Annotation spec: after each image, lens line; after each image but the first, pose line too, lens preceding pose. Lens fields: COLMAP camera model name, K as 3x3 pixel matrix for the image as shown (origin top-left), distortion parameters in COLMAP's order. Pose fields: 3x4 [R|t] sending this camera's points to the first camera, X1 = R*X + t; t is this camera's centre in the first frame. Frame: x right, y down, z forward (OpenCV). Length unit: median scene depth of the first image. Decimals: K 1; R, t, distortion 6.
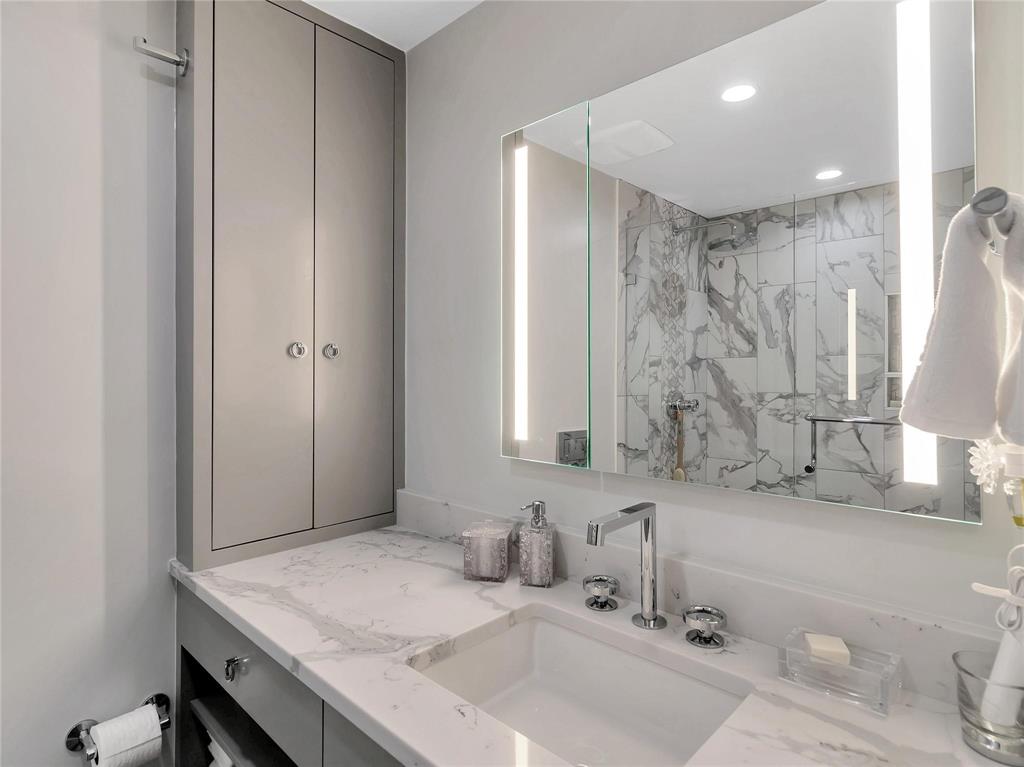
lens RADIAL K [[561.2, 0, 513.1], [0, 561.2, 368.5], [0, 0, 1]] dist [0.002300, 0.001553]
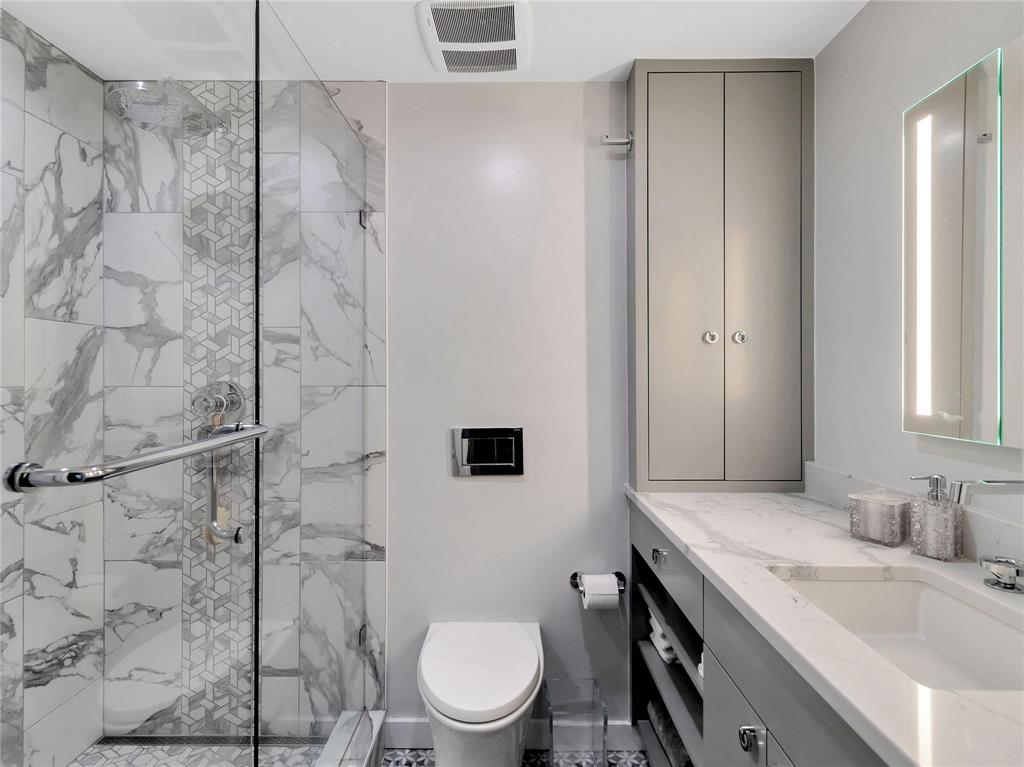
lens RADIAL K [[561.2, 0, 513.1], [0, 561.2, 368.5], [0, 0, 1]] dist [0.002300, 0.001553]
pose [[0.695850, -0.013909, -0.718053, 0.246213], [0.009746, 0.999903, -0.009924, 0.052691], [0.718121, -0.000093, 0.695918, -0.231294]]
